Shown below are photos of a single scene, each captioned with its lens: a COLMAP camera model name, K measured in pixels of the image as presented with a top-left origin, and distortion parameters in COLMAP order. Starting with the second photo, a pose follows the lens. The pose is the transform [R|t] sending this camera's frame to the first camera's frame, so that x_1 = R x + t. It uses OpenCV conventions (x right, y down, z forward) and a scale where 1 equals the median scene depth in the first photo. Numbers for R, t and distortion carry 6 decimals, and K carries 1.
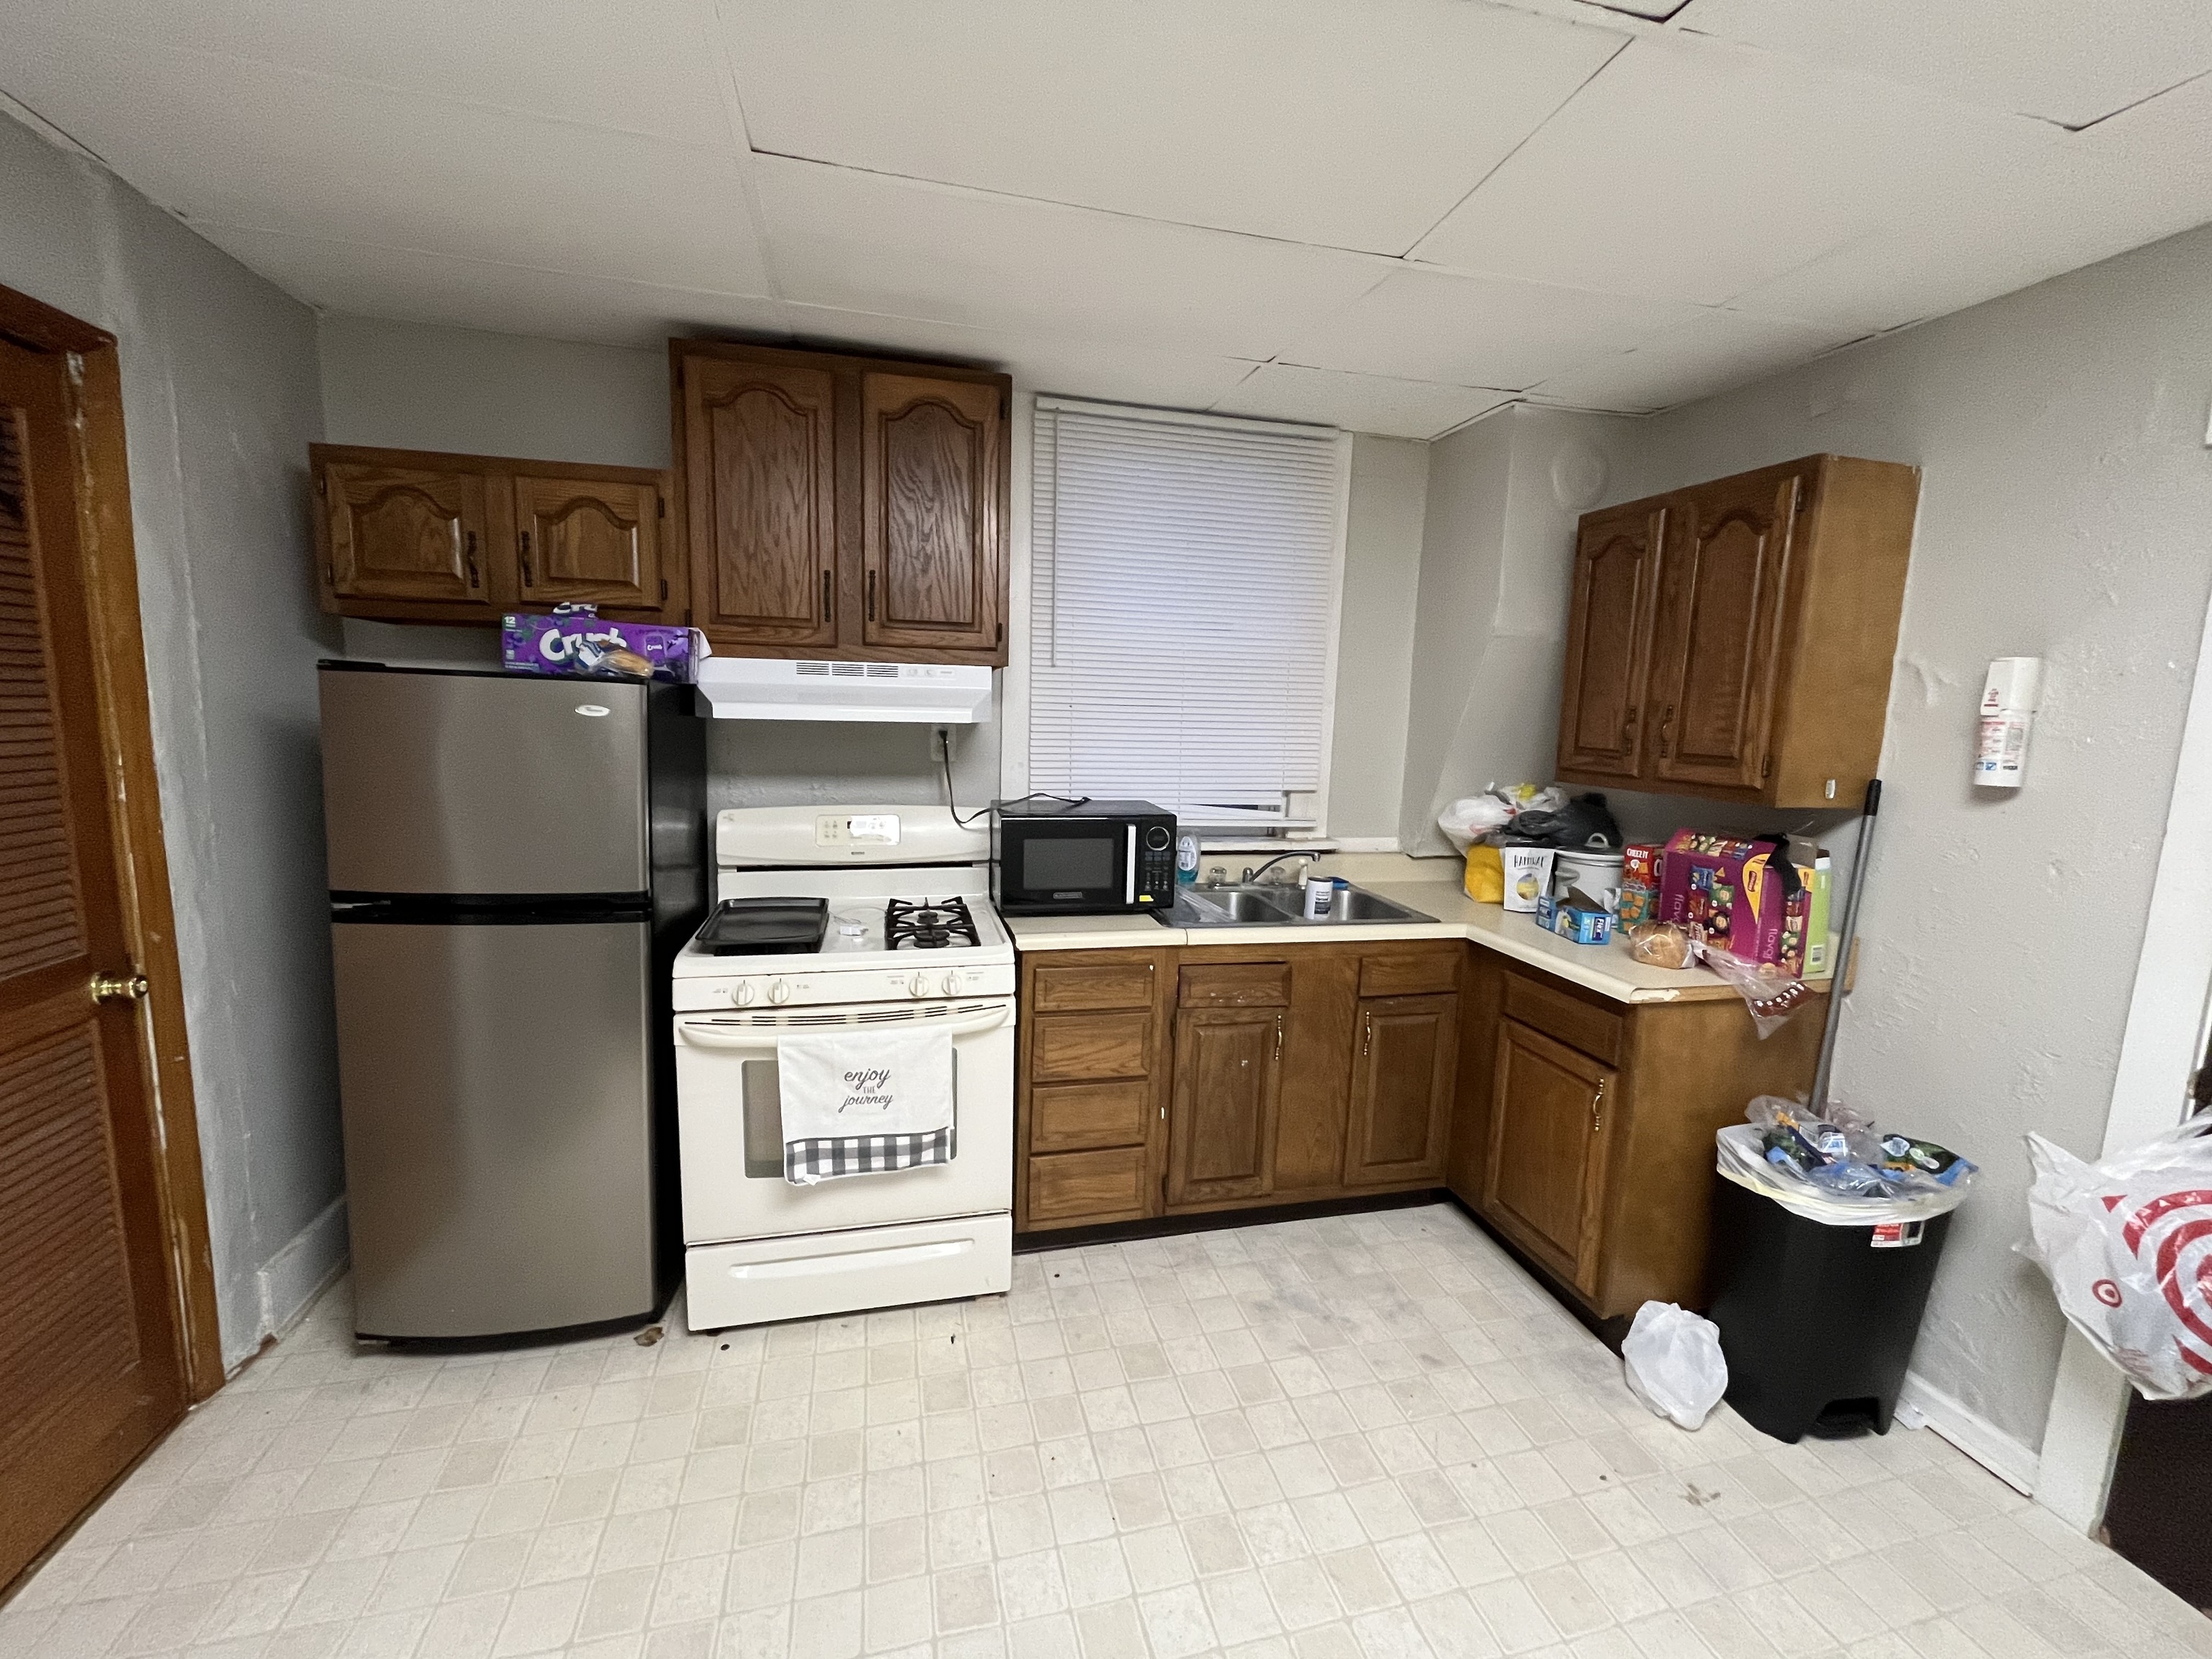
lens RADIAL K [[890.4, 0, 1106.2], [0, 890.4, 830.3], [0, 0, 1]] dist [-0.000141, 0.000001]
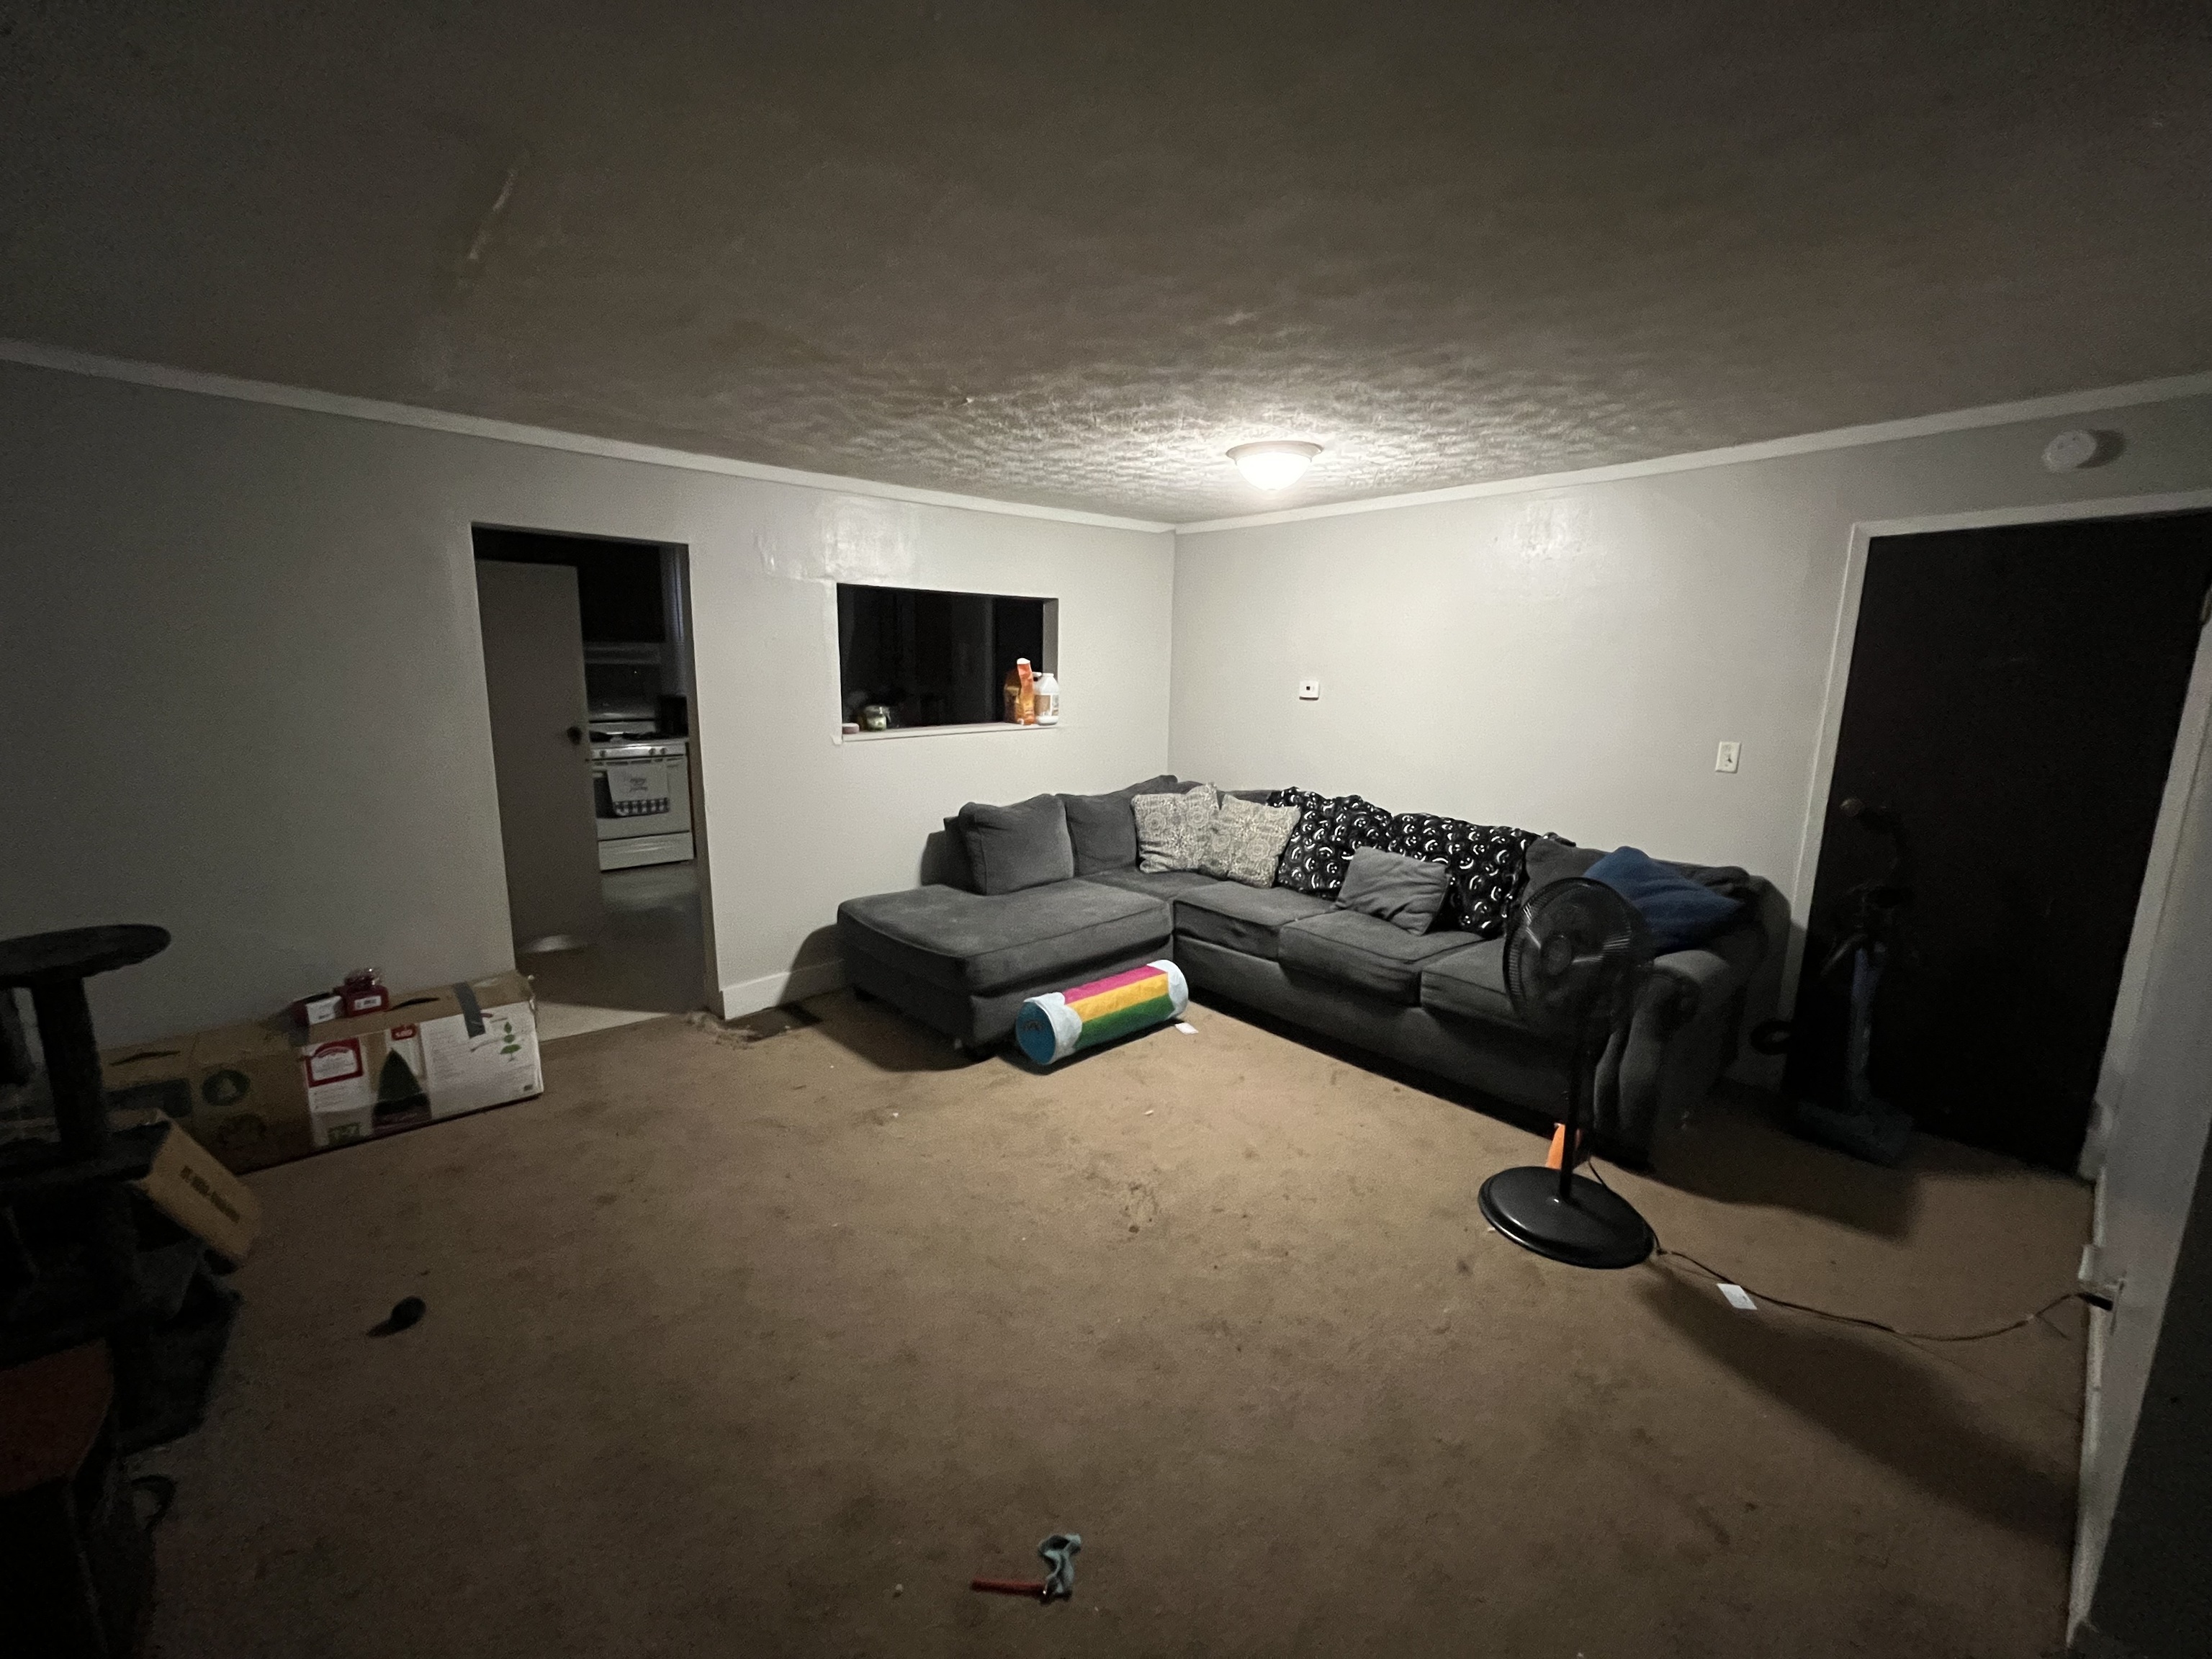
lens RADIAL K [[890.4, 0, 1105.0], [0, 890.4, 816.0], [0, 0, 1]] dist [-0.000141, 0.000001]
pose [[0.886121, -0.092496, 0.454131, -0.243998], [0.068012, 0.995226, 0.069995, 0.288107], [-0.458437, -0.031138, 0.888181, -2.405173]]
